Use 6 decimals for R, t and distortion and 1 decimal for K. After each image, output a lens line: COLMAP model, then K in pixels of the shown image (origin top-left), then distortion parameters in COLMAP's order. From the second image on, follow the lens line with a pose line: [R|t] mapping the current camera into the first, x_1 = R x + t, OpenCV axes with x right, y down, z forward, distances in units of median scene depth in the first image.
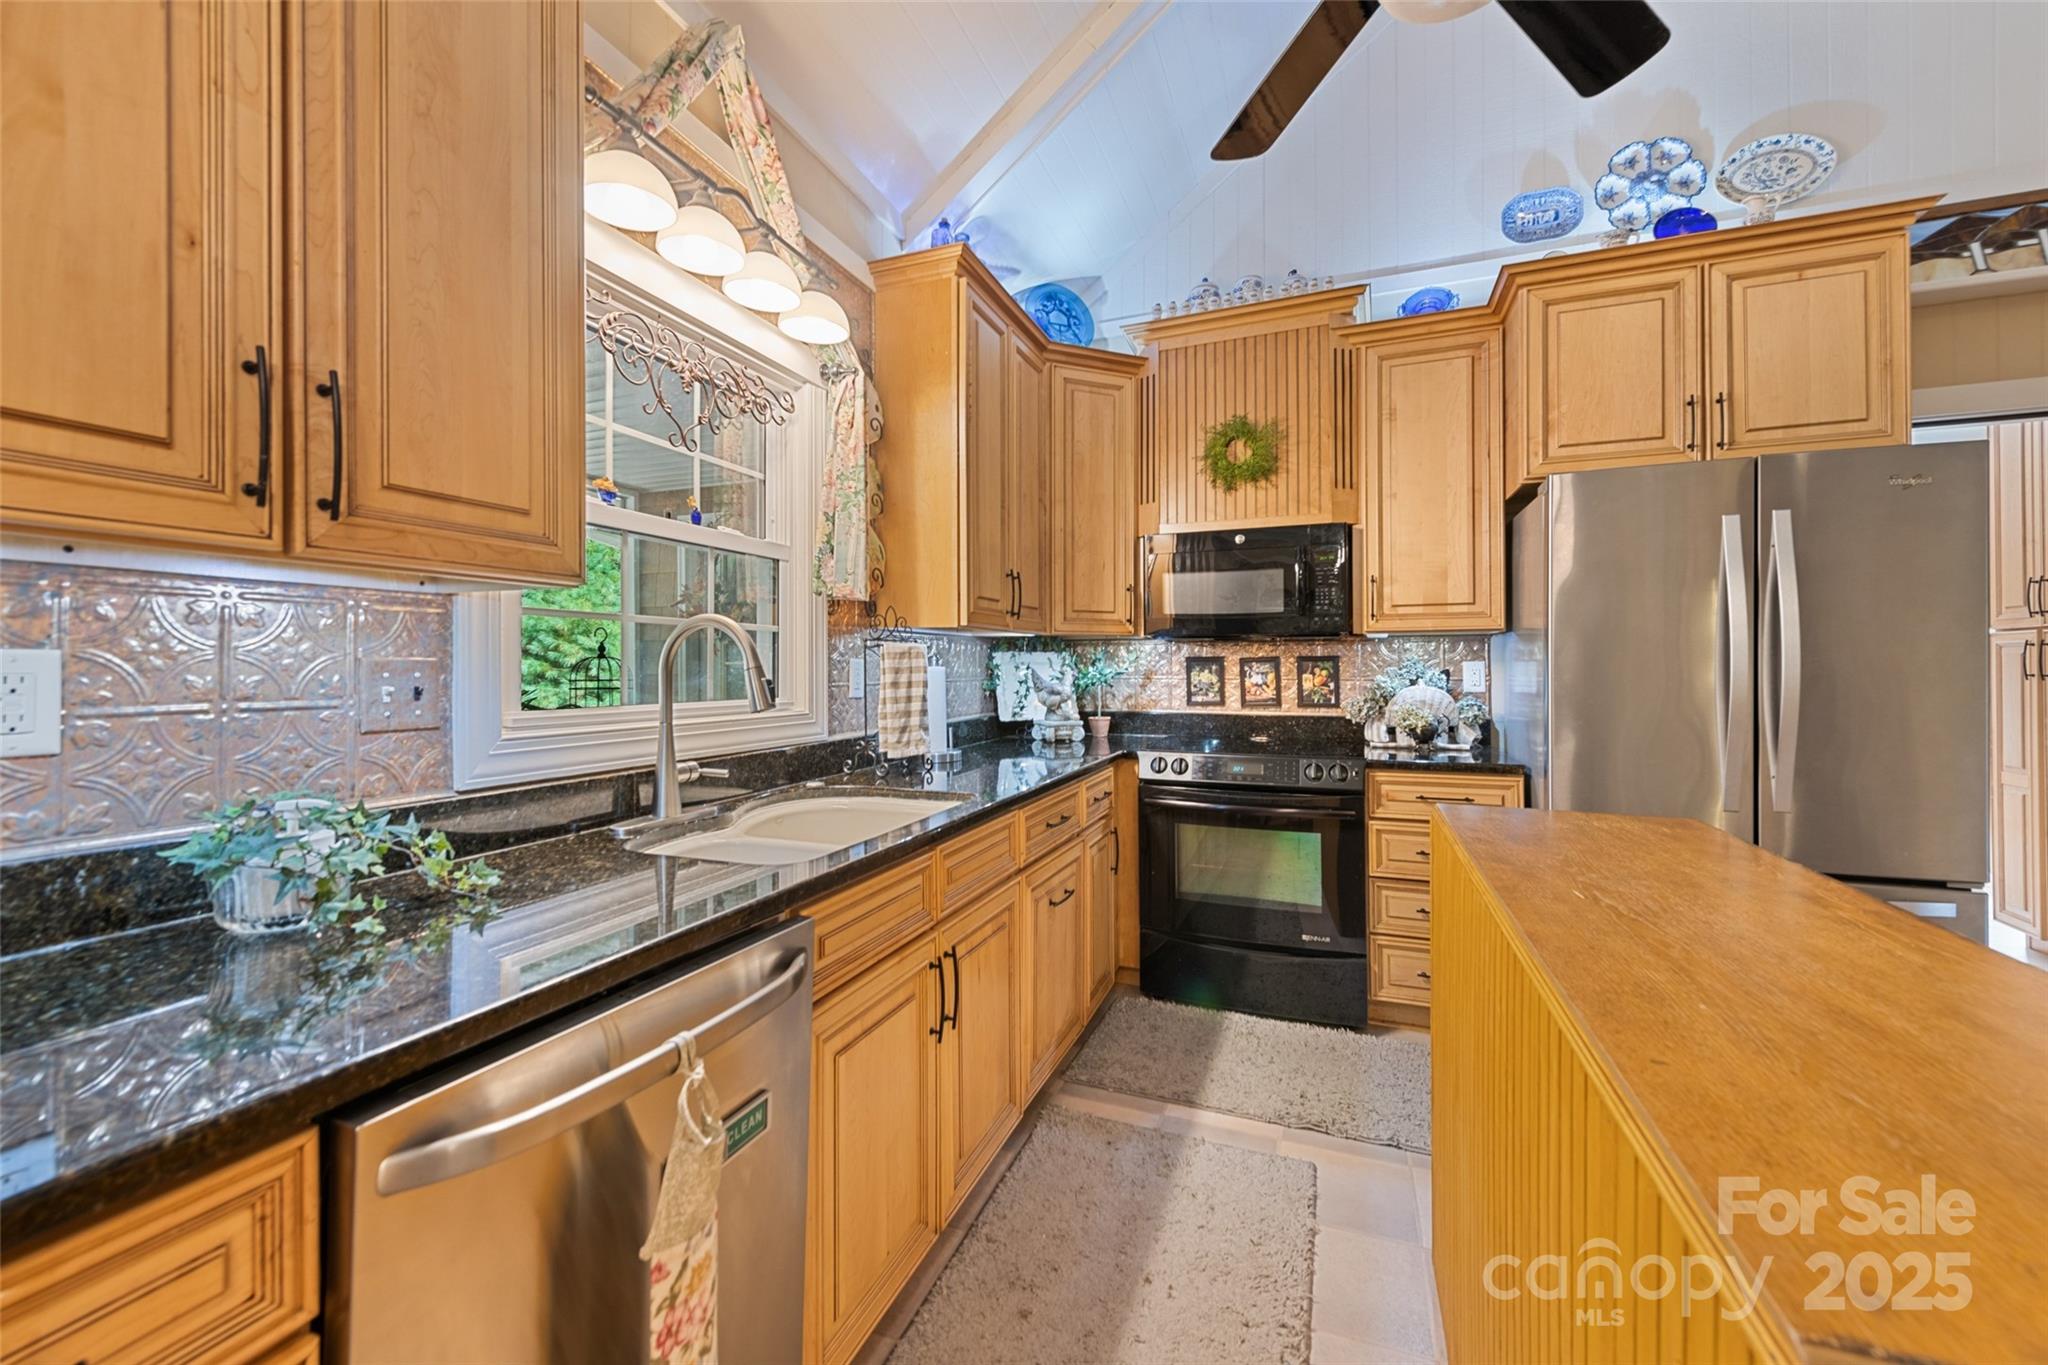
lens RADIAL K [[832.7, 0, 1043.9], [0, 832.7, 661.9], [0, 0, 1]] dist [0.014139, -0.003900]
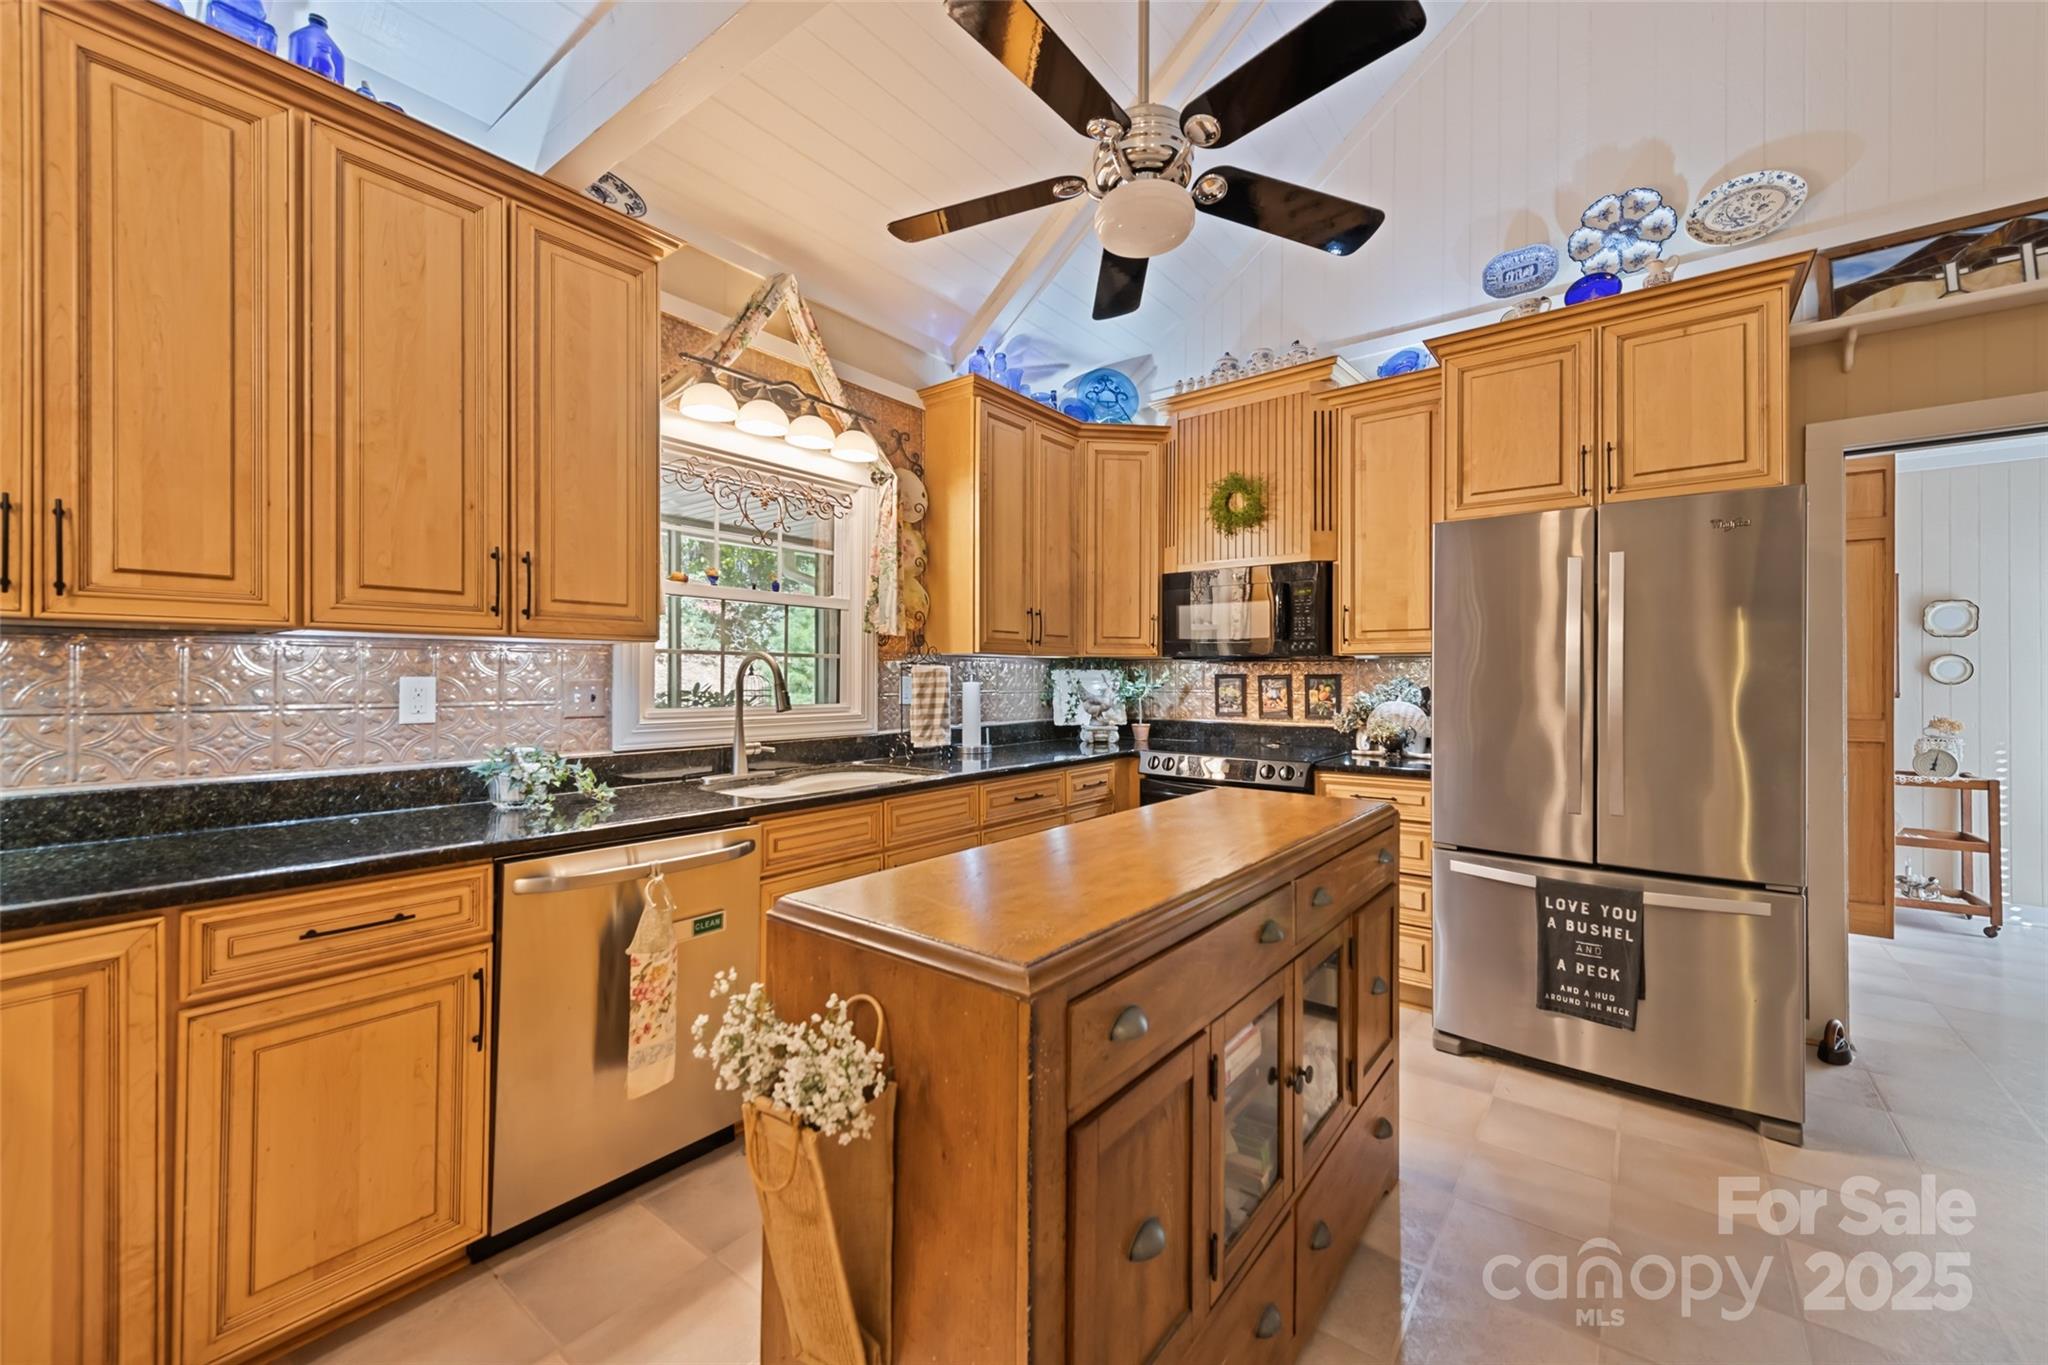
lens RADIAL K [[832.7, 0, 1064.6], [0, 832.7, 673.7], [0, 0, 1]] dist [0.014139, -0.003900]
pose [[0.961877, 0.003608, -0.273460, 0.402844], [-0.002954, 0.999992, 0.002803, -0.013035], [0.273468, -0.001888, 0.961879, -0.264163]]
